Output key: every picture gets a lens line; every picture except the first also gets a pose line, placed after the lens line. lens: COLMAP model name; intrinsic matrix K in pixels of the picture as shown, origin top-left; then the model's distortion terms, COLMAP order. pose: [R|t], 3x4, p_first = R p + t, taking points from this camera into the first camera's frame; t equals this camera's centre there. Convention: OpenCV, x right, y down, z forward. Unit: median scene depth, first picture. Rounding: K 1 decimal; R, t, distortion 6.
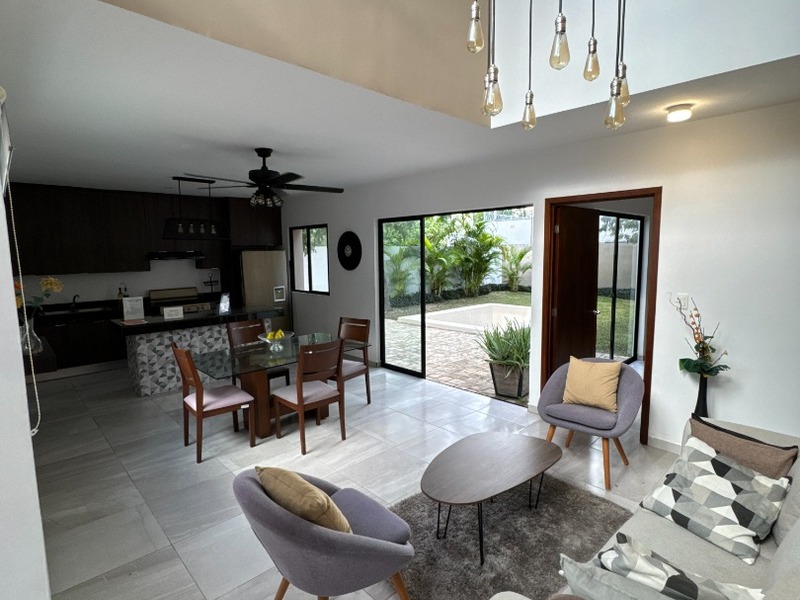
lens RADIAL K [[426.7, 0, 398.4], [0, 426.7, 299.0], [0, 0, 1]] dist [-0.000930, 0.000543]
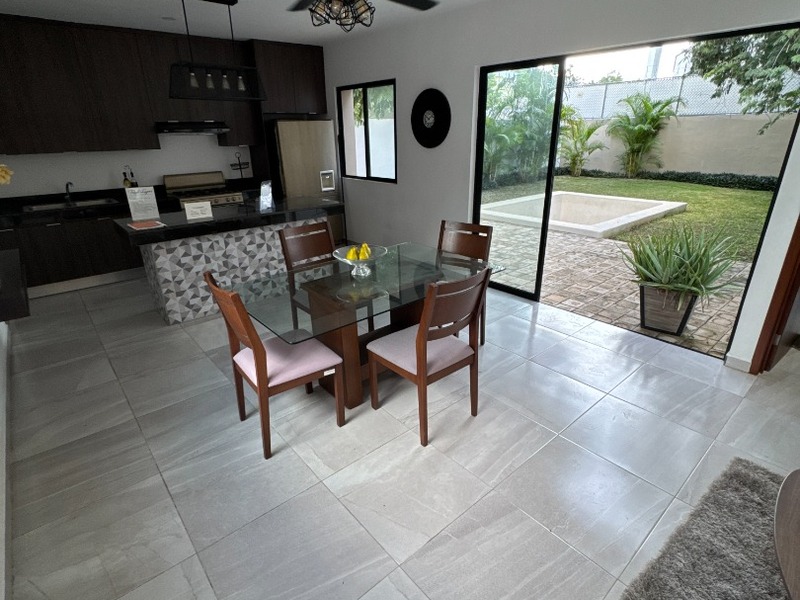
lens RADIAL K [[426.7, 0, 398.4], [0, 426.7, 299.0], [0, 0, 1]] dist [-0.000930, 0.000543]
pose [[0.998752, 0.017803, -0.046663, -0.153946], [-0.004871, 0.964575, 0.263763, -0.013442], [0.049706, -0.263207, 0.963458, 0.283951]]
